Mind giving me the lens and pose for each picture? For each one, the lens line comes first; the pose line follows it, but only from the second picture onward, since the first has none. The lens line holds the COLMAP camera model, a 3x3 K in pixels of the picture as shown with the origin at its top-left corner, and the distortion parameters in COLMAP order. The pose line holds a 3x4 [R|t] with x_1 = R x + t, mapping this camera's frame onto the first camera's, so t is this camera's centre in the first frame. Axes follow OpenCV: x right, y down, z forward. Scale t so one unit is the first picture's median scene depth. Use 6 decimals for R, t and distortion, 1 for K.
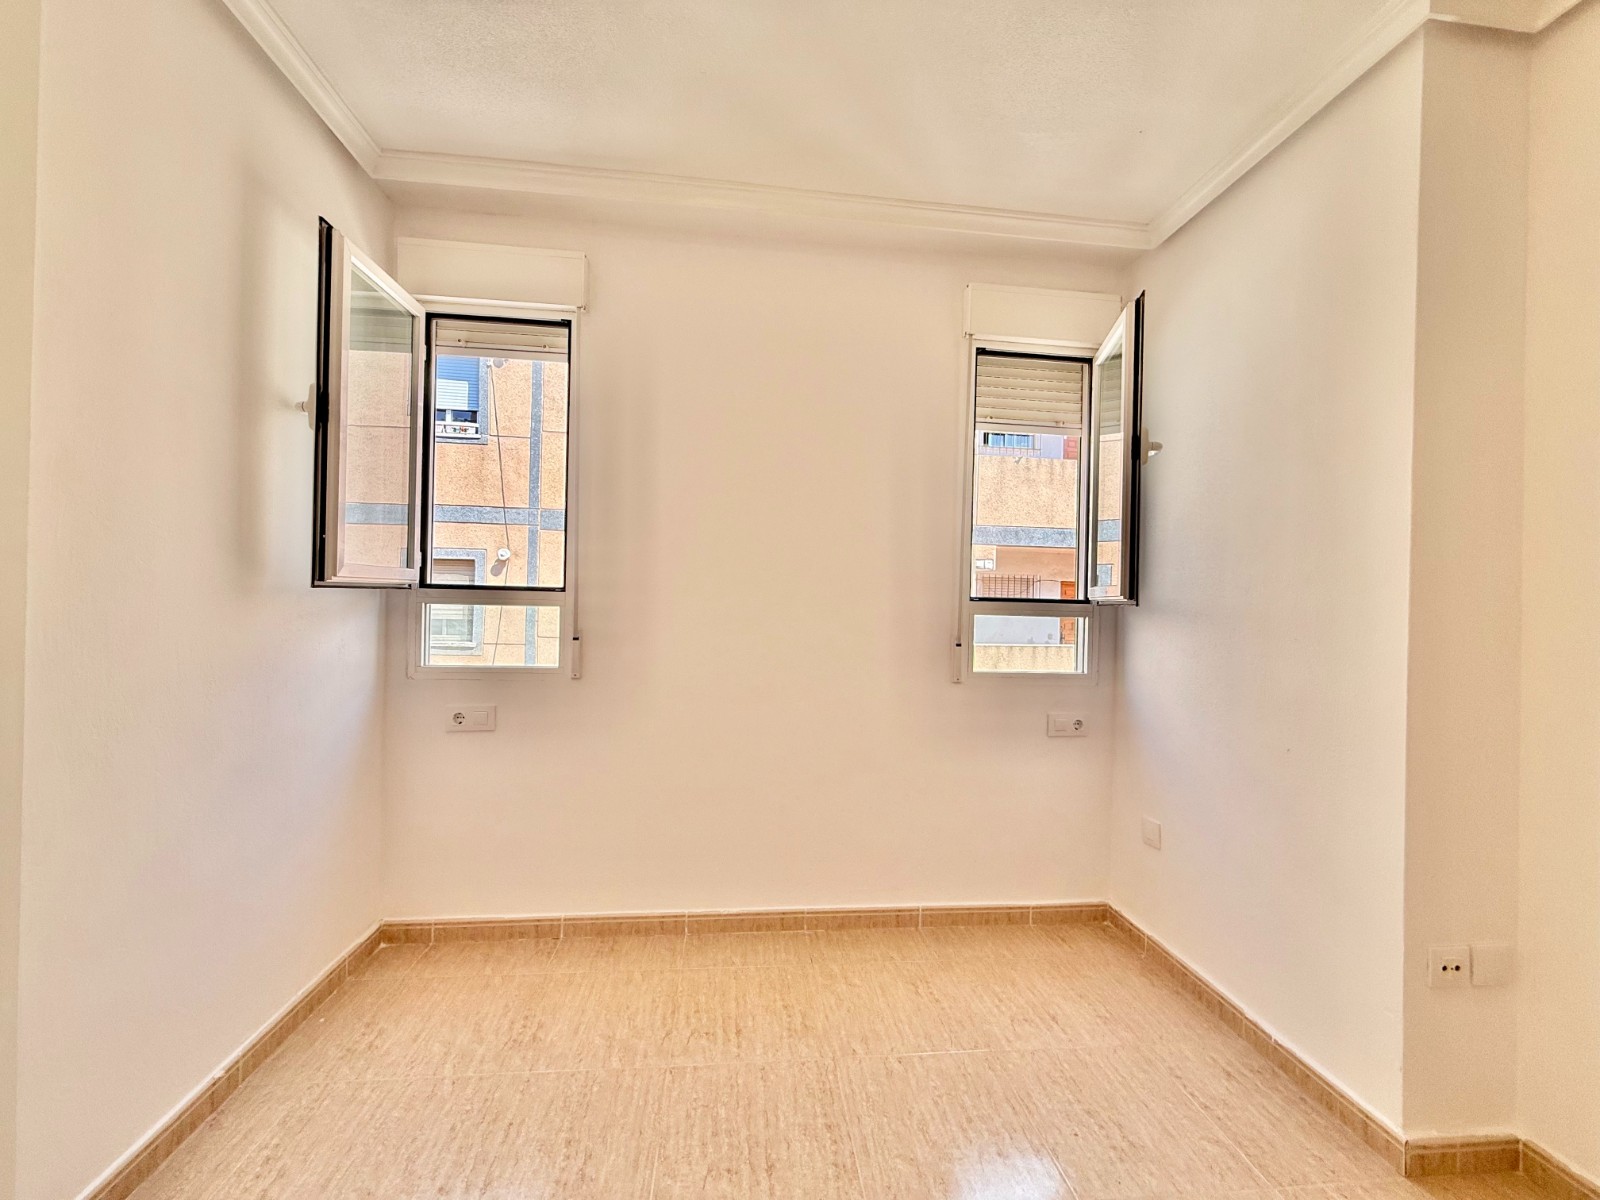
lens RADIAL K [[638.2, 0, 792.7], [0, 638.2, 598.2], [0, 0, 1]] dist [0.000085, 0.000793]
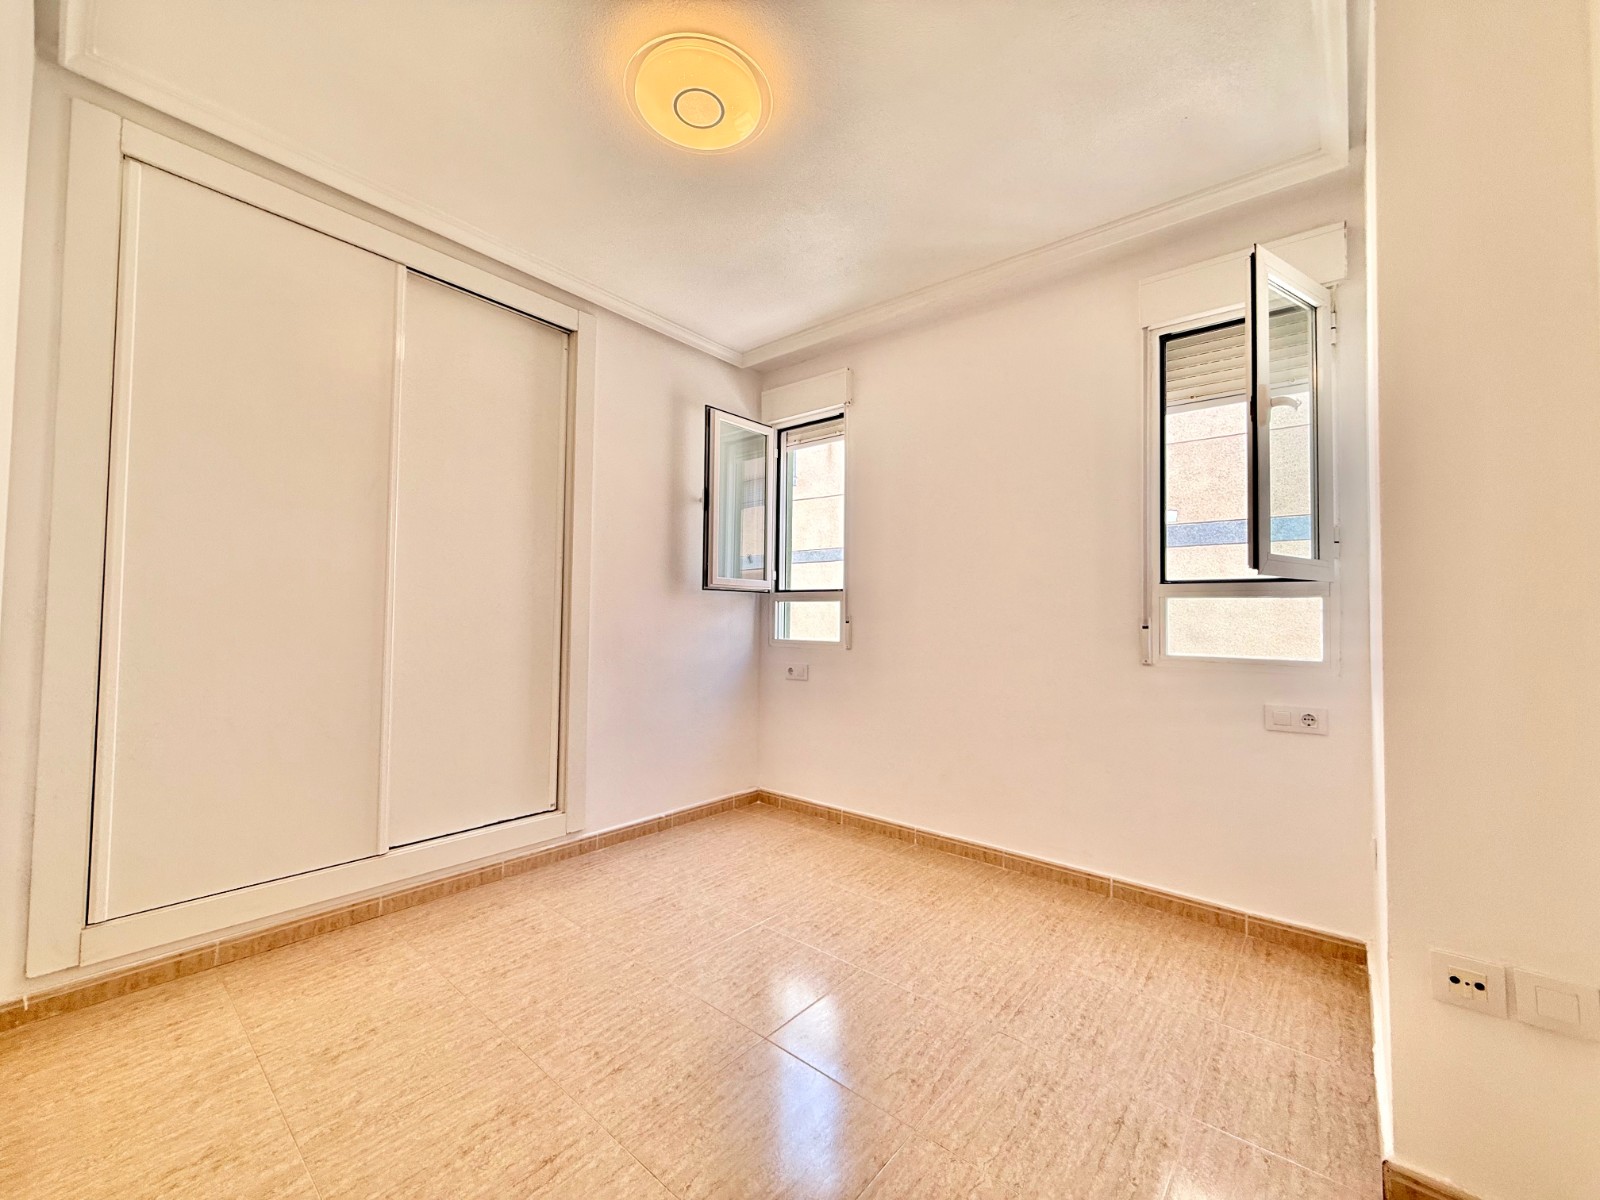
lens RADIAL K [[638.2, 0, 792.7], [0, 638.2, 598.2], [0, 0, 1]] dist [0.000085, 0.000793]
pose [[0.689770, -0.037482, -0.723057, 0.669693], [0.003114, 0.998803, -0.048806, 0.081983], [0.724022, 0.031414, 0.689062, -0.124813]]
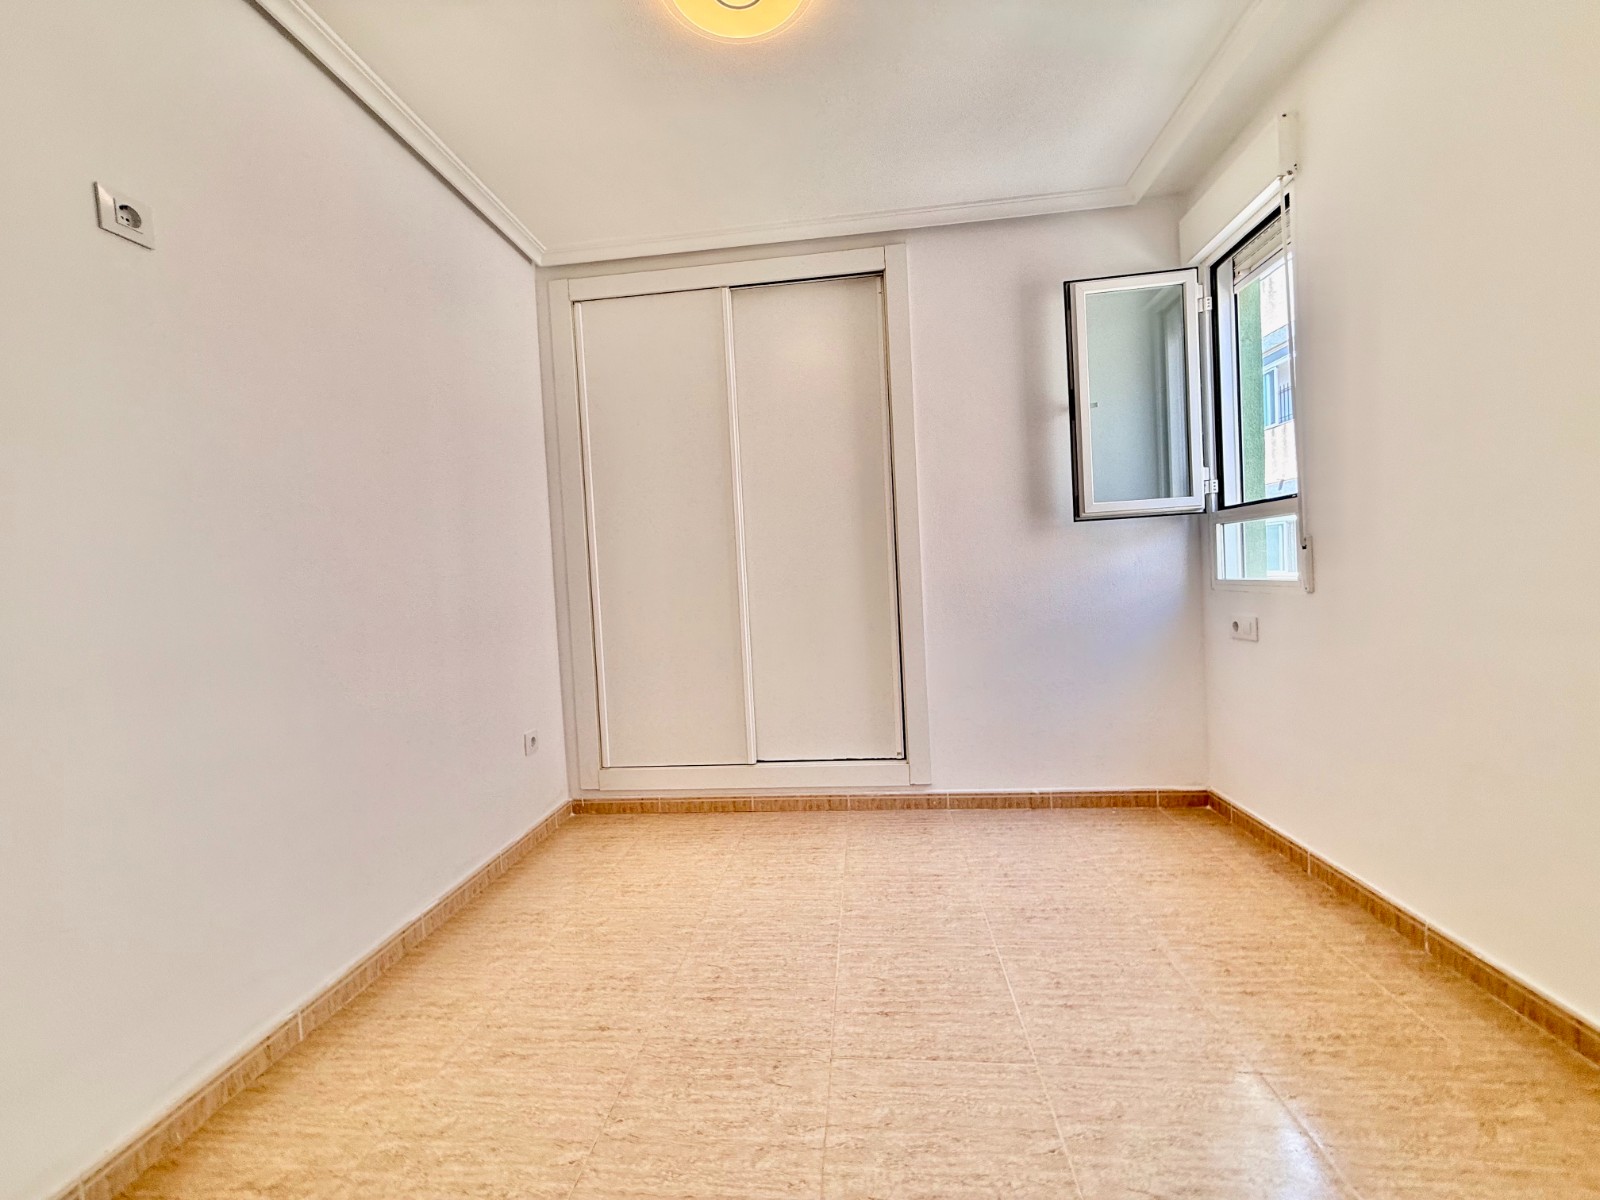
lens RADIAL K [[638.2, 0, 792.7], [0, 638.2, 598.2], [0, 0, 1]] dist [0.000085, 0.000793]
pose [[-0.214450, 0.017596, -0.976576, 0.709736], [0.048423, 0.998800, 0.007363, 0.095504], [0.975534, -0.045710, -0.215045, 0.502165]]
